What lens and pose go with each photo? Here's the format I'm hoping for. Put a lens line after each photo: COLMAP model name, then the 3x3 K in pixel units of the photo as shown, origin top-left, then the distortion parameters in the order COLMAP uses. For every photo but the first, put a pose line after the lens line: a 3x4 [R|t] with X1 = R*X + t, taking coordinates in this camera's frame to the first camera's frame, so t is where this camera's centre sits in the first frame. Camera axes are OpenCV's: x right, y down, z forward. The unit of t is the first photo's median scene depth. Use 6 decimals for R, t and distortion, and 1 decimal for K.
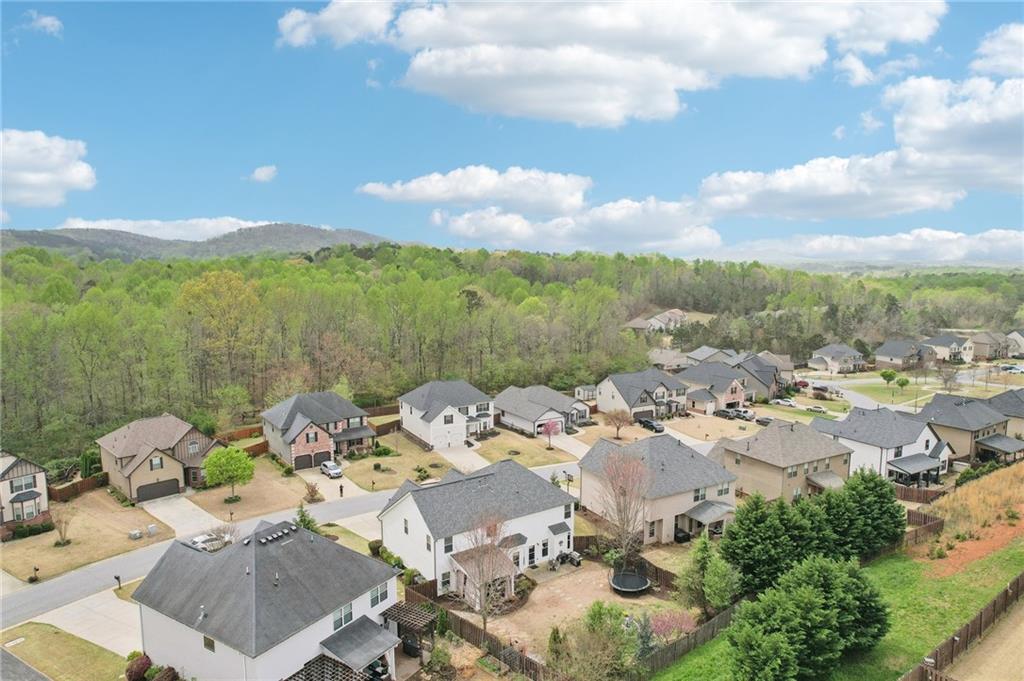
lens RADIAL K [[649.0, 0, 529.5], [0, 649.0, 338.2], [0, 0, 1]] dist [-0.029461, 0.002162]
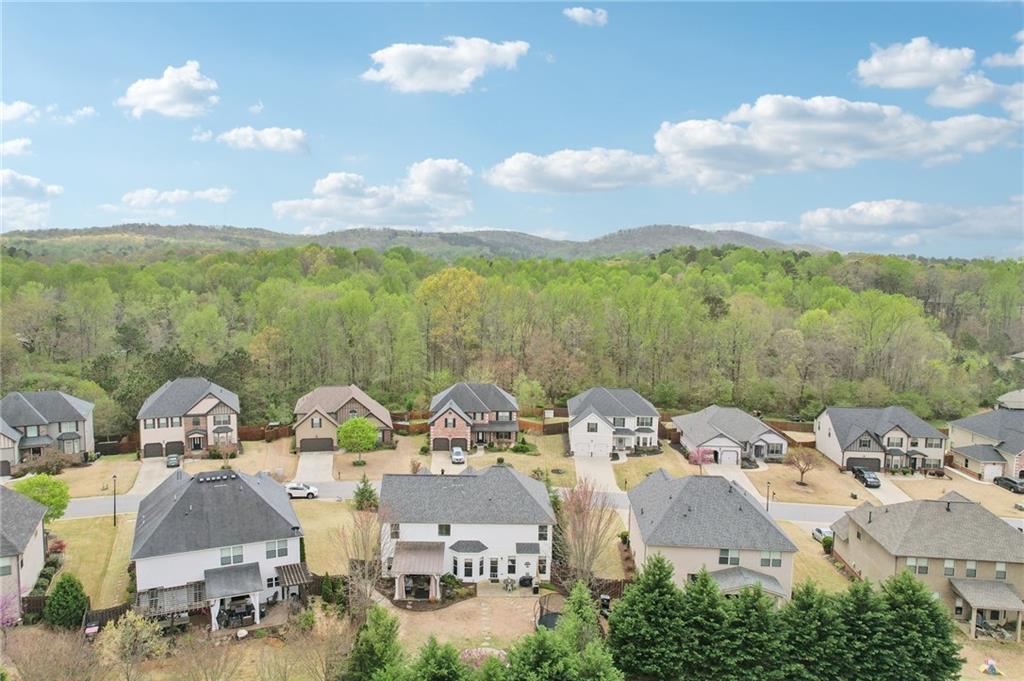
lens RADIAL K [[683.7, 0, 512.0], [0, 683.7, 340.5], [0, 0, 1]] dist [-0.073036, 0.074627]
pose [[0.824485, 0.079430, -0.560281, 0.368016], [-0.082927, 0.996370, 0.019222, -0.012050], [0.559774, 0.030614, 0.828079, 0.119679]]
